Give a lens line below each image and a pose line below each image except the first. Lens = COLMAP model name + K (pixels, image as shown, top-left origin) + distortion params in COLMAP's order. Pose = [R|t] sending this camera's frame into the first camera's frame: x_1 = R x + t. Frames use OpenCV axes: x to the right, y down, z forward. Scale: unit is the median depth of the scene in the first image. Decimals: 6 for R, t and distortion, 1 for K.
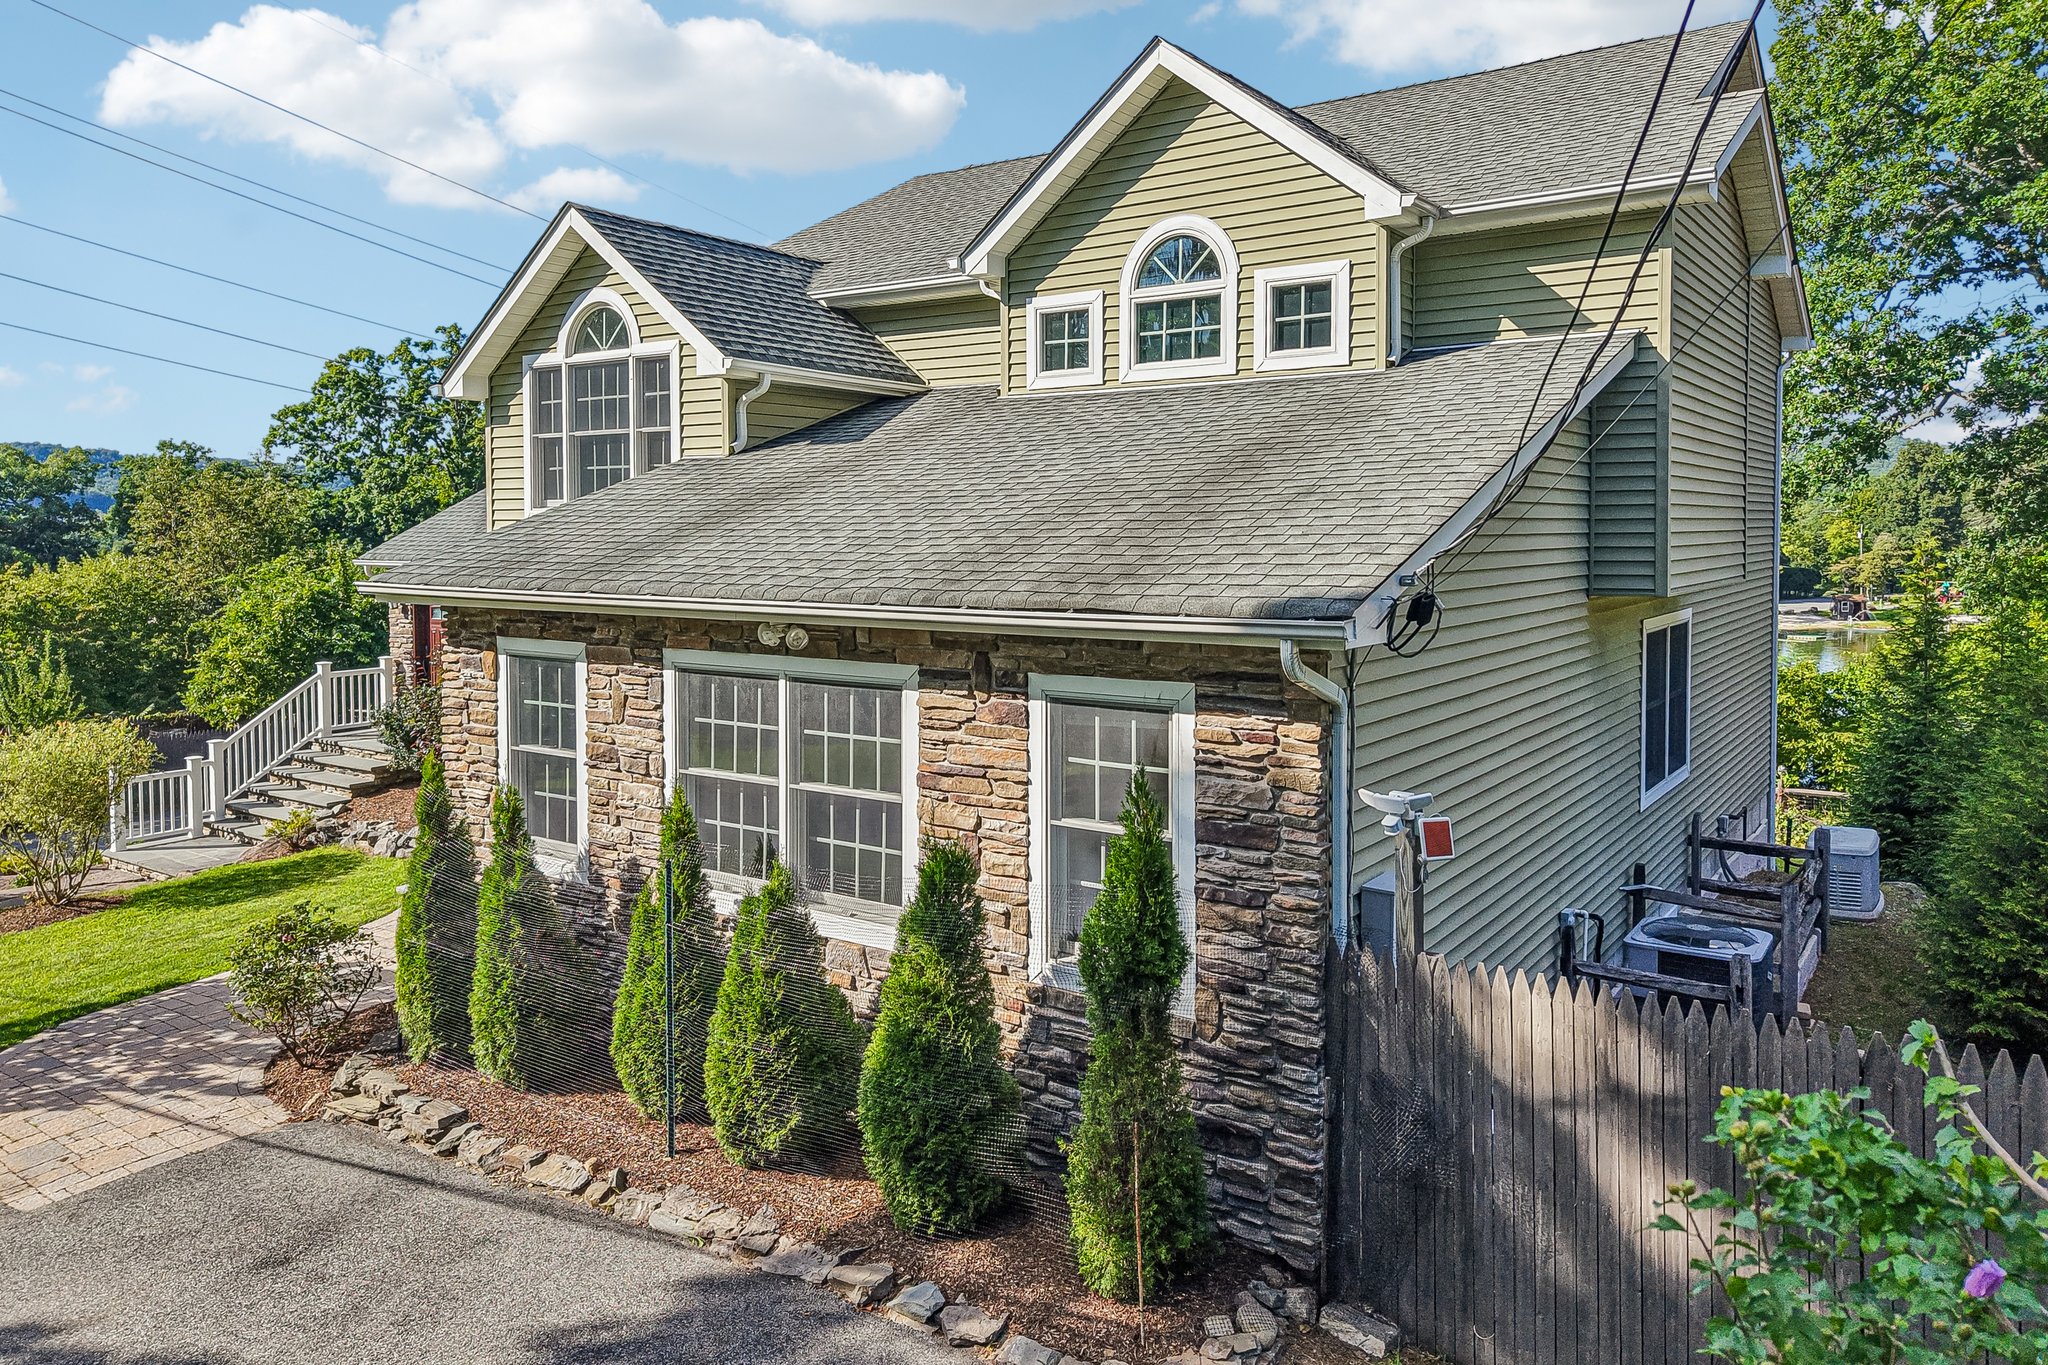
lens RADIAL K [[1394.1, 0, 1017.0], [0, 1394.1, 678.8], [0, 0, 1]] dist [0.022110, -0.000583]
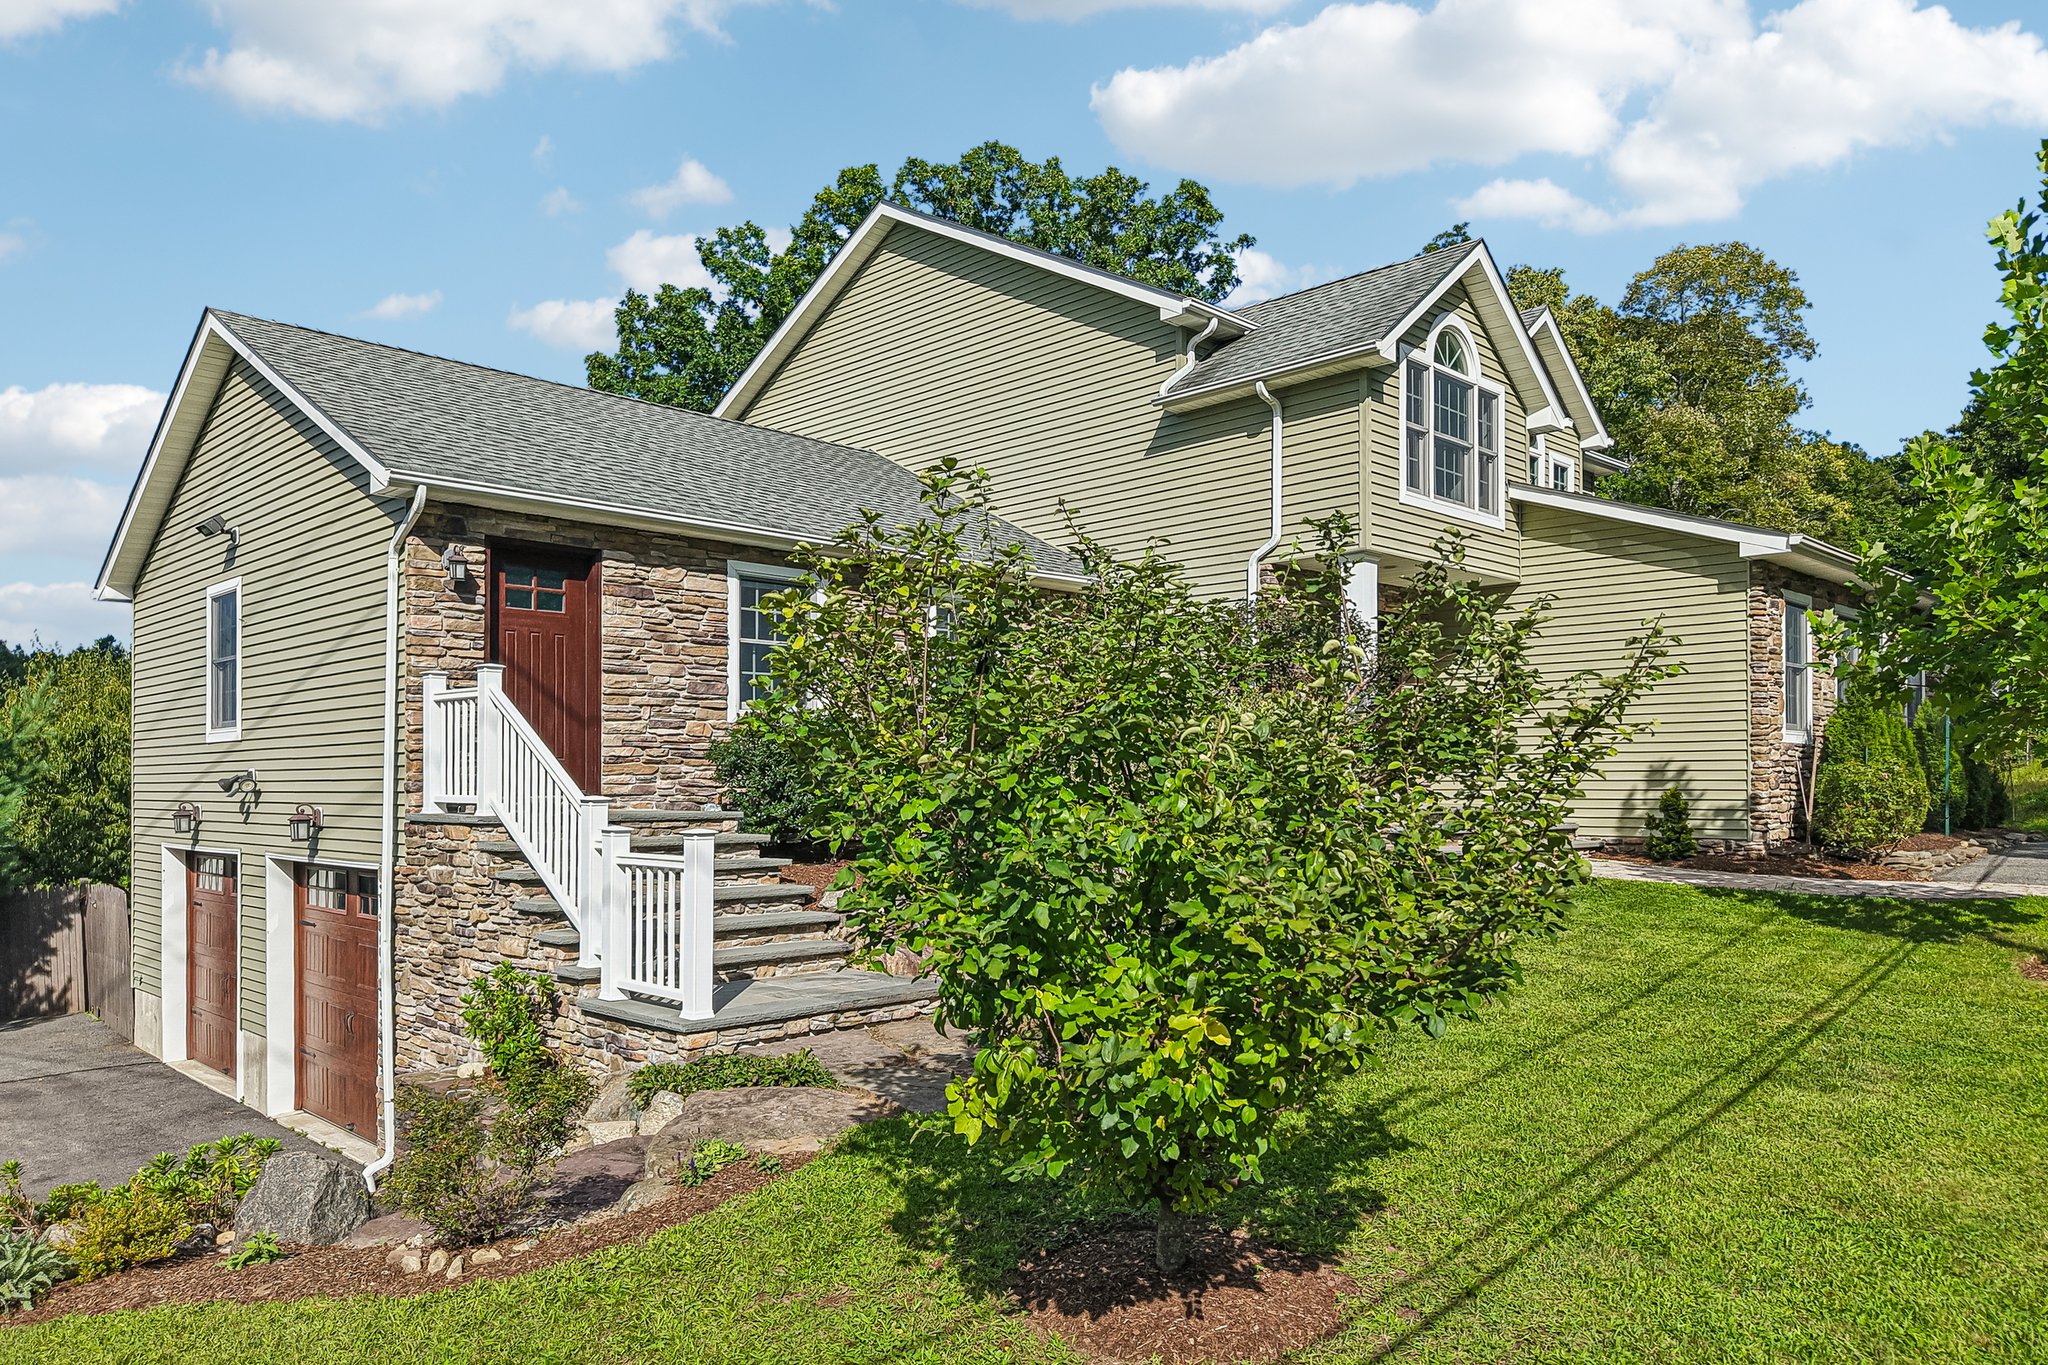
lens RADIAL K [[1424.2, 0, 1025.2], [0, 1424.2, 752.1], [0, 0, 1]] dist [0.004717, 0.002998]
pose [[0.172951, 0.025193, 0.984608, -1.650756], [0.103795, 0.993640, -0.043656, 0.104601], [-0.979446, 0.109748, 0.169236, 1.292305]]
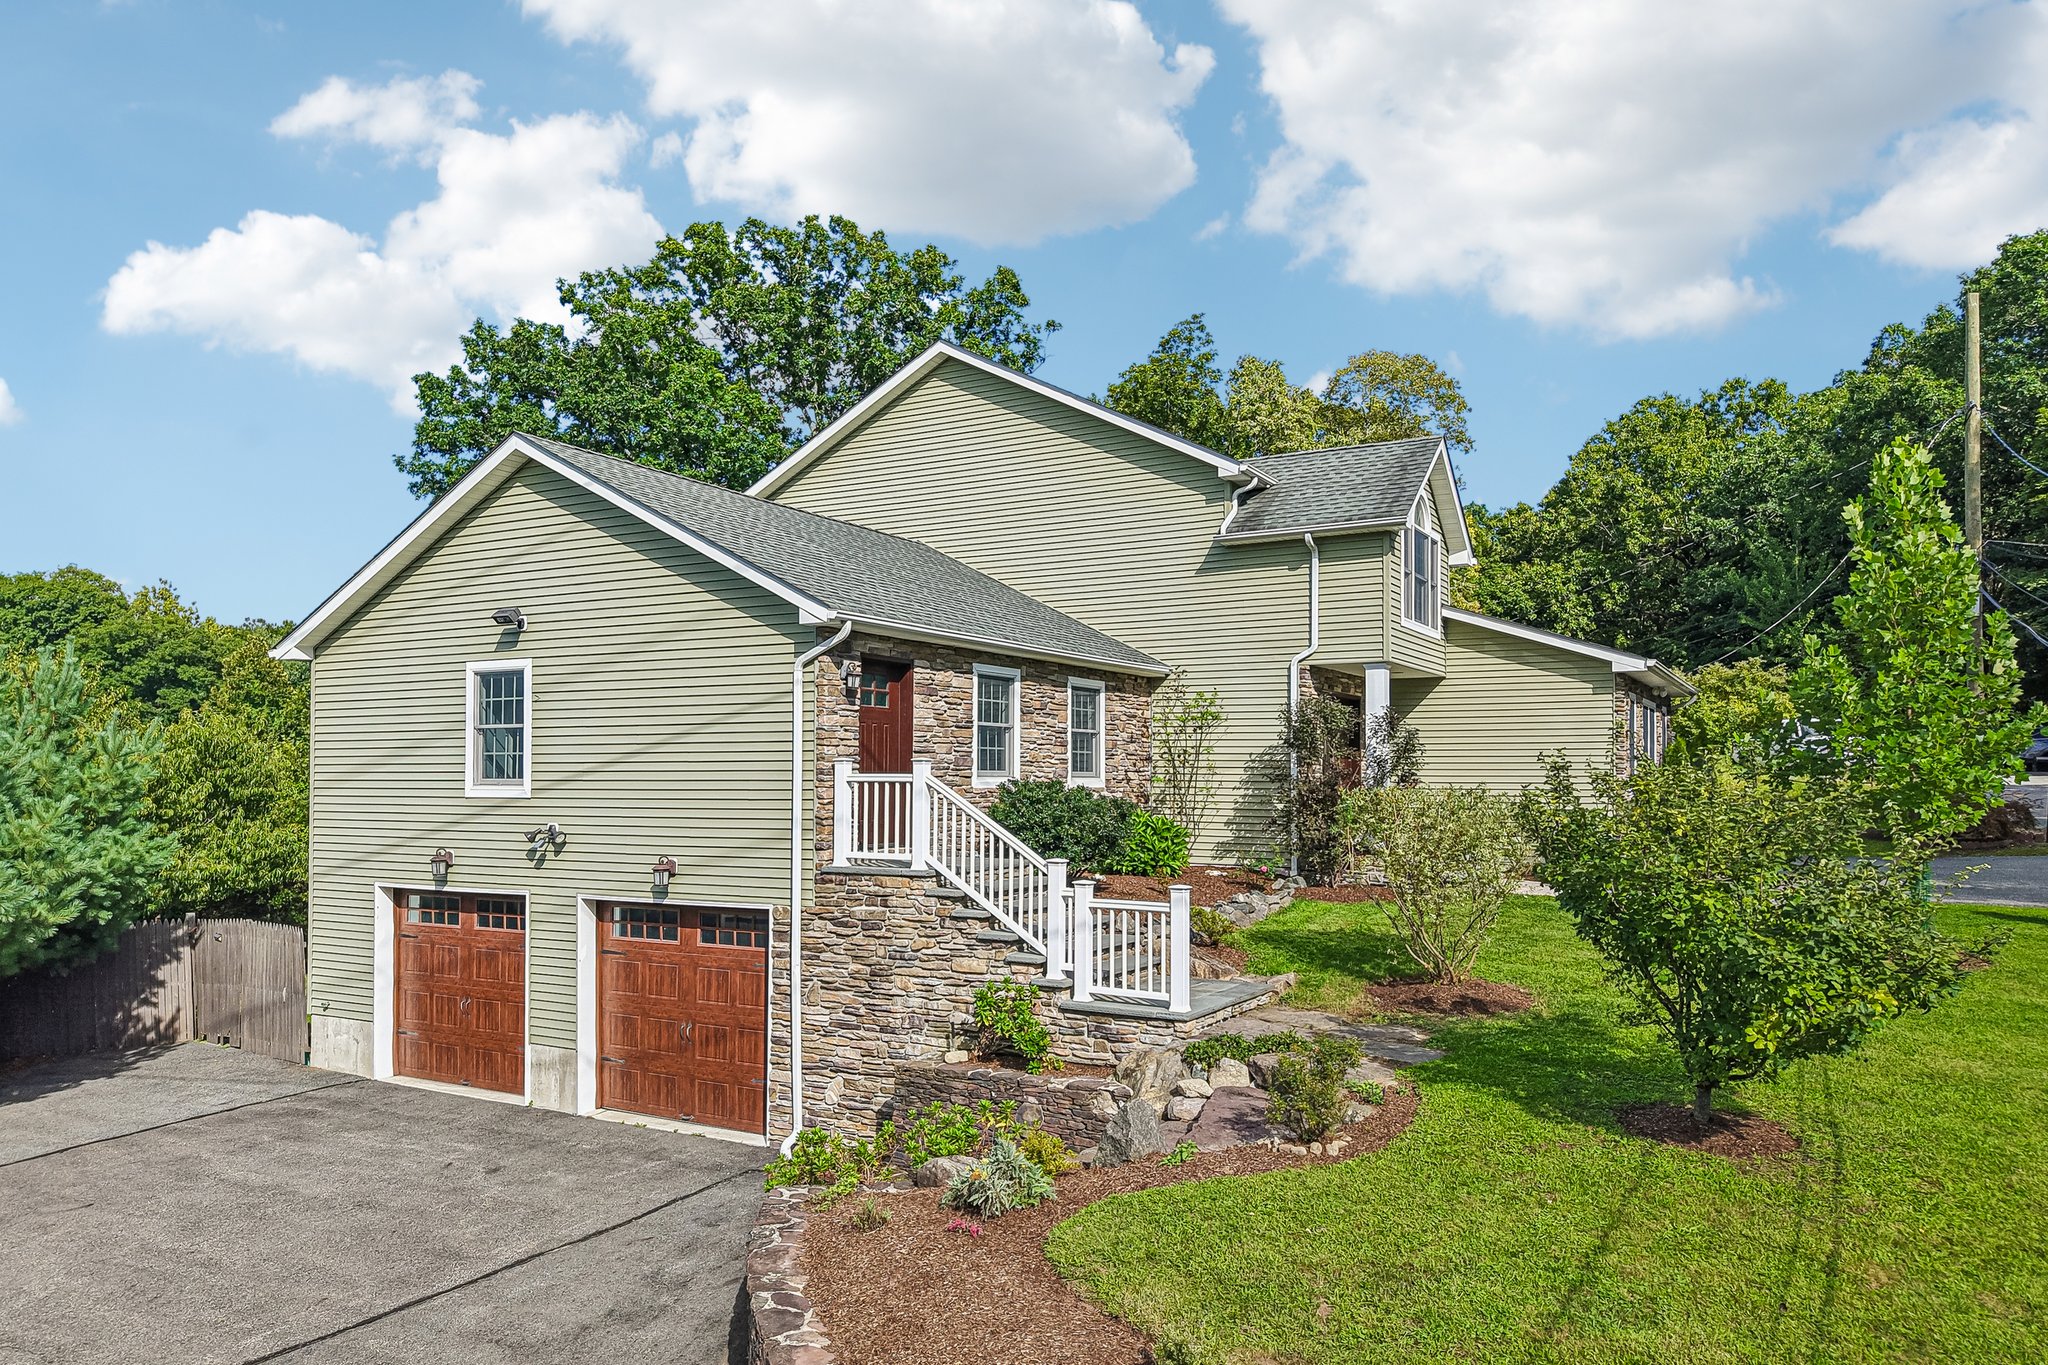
lens RADIAL K [[1397.9, 0, 1027.2], [0, 1397.9, 733.6], [0, 0, 1]] dist [0.046432, -0.054660]
pose [[-0.095014, 0.034962, 0.994862, -2.017729], [0.101924, 0.994473, -0.025214, -0.003196], [-0.990244, 0.099005, -0.098052, 1.780073]]
